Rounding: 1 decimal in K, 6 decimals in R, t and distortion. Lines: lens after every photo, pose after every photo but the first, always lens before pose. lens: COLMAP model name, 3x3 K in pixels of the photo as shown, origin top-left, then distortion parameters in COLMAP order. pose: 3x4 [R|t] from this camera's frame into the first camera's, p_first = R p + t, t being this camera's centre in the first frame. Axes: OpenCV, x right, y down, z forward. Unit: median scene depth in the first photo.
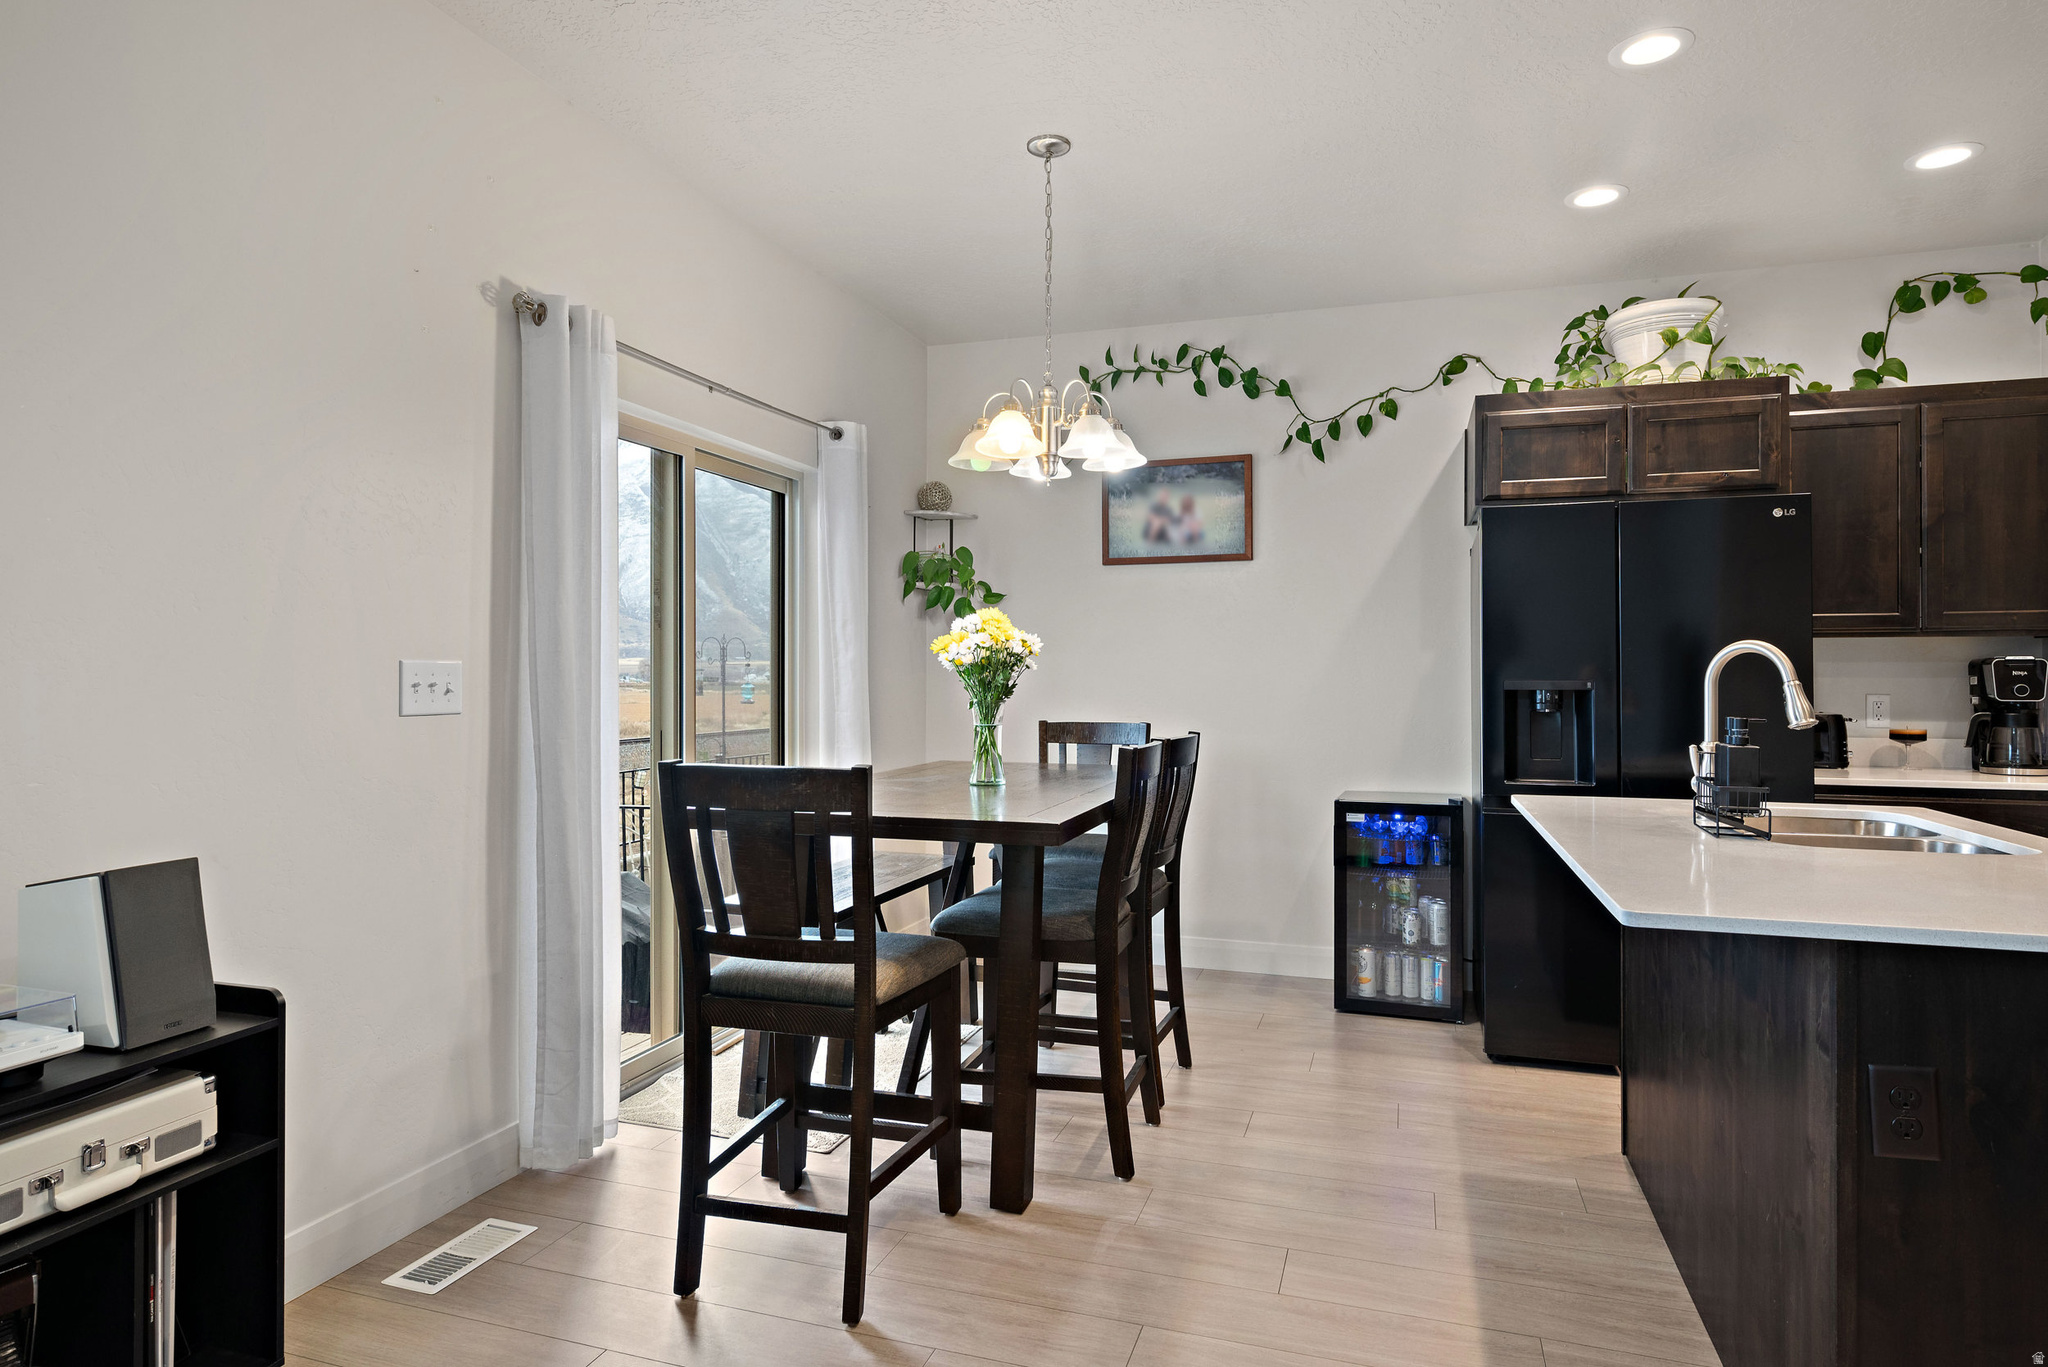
lens RADIAL K [[1147.5, 0, 1030.1], [0, 1147.5, 673.1], [0, 0, 1]] dist [0.001242, -0.000978]
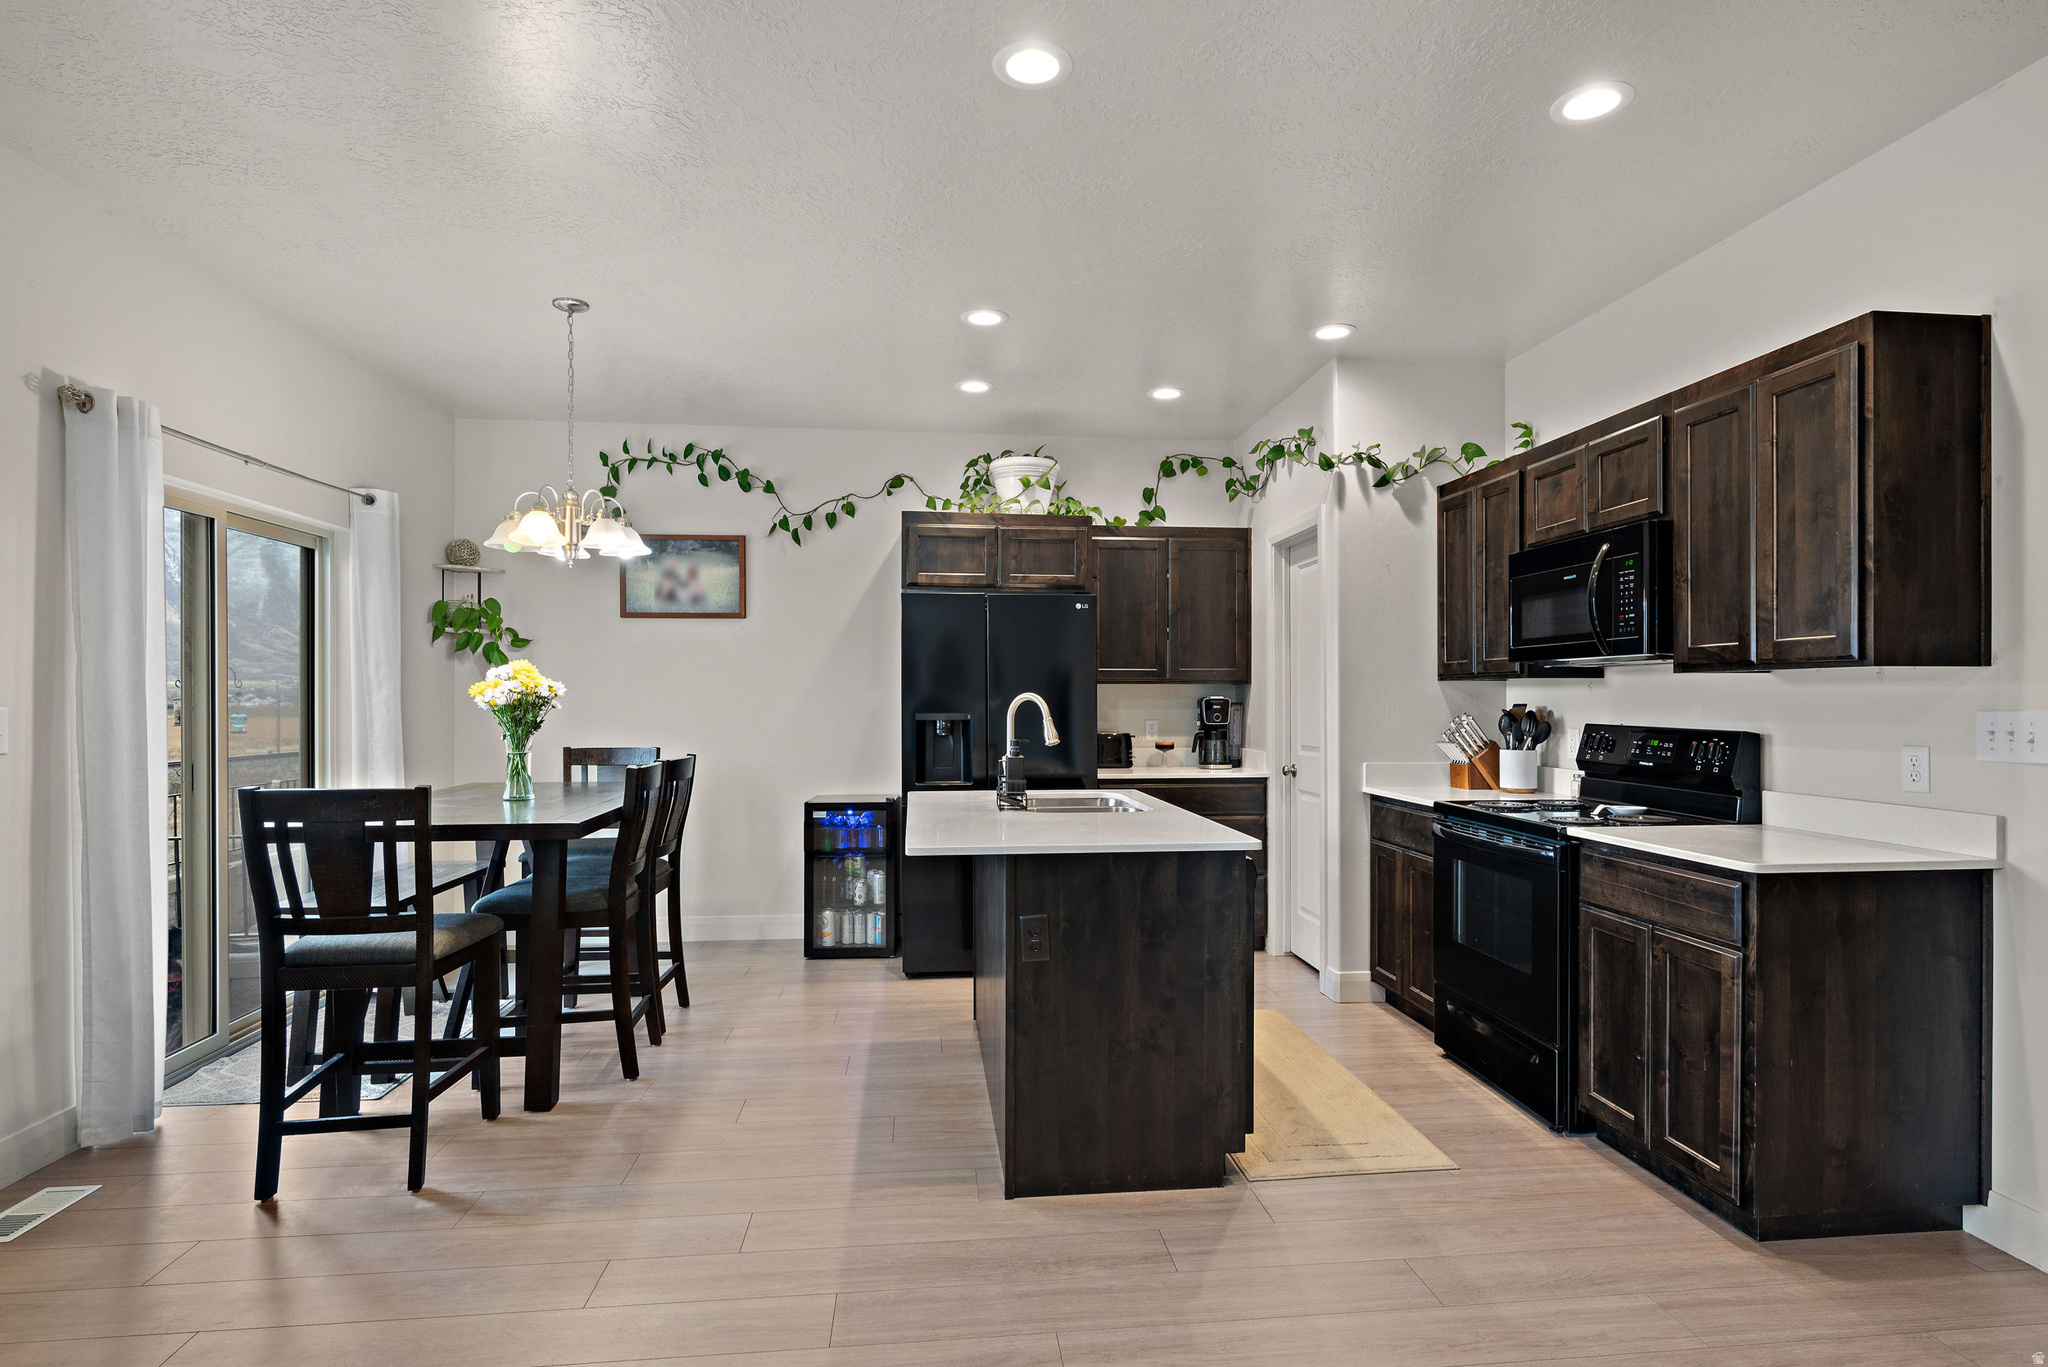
lens RADIAL K [[1062.7, 0, 1034.9], [0, 1062.7, 699.6], [0, 0, 1]] dist [0.000676, 0.000467]
pose [[0.910884, -0.001311, 0.412659, -0.002008], [-0.000746, 0.999988, 0.004825, -0.017667], [-0.412661, -0.004703, 0.910873, -0.275667]]
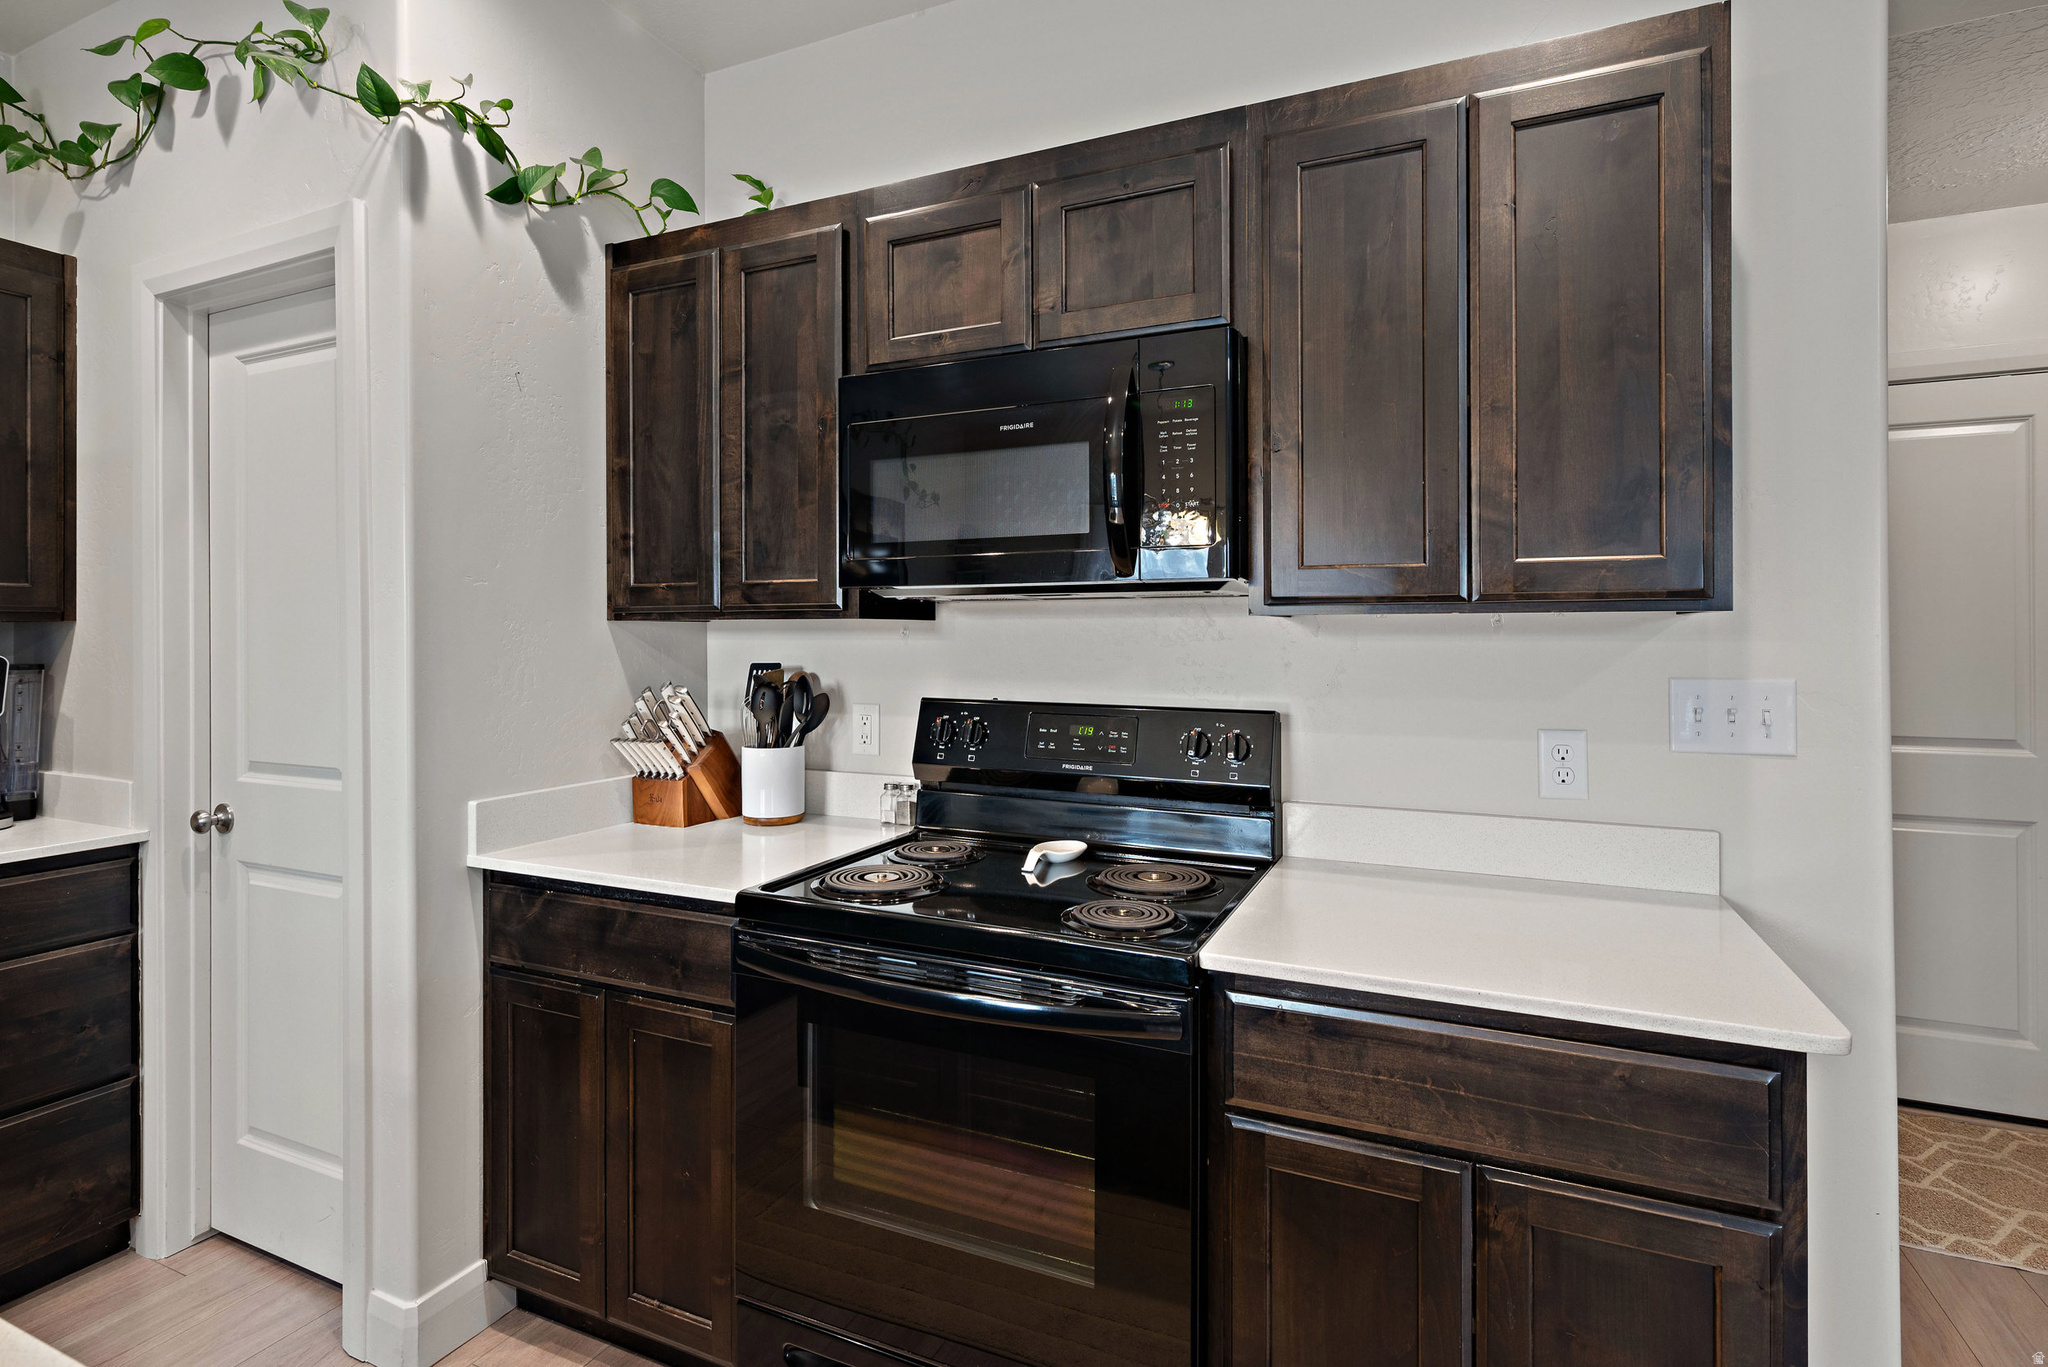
lens RADIAL K [[991.7, 0, 1028.1], [0, 991.7, 631.6], [0, 0, 1]] dist [0.001614, -0.000254]
pose [[0.110320, -0.000085, 0.993896, 0.367833], [-0.002208, 0.999998, 0.000331, -0.027932], [-0.993894, -0.002231, 0.110320, 0.336484]]
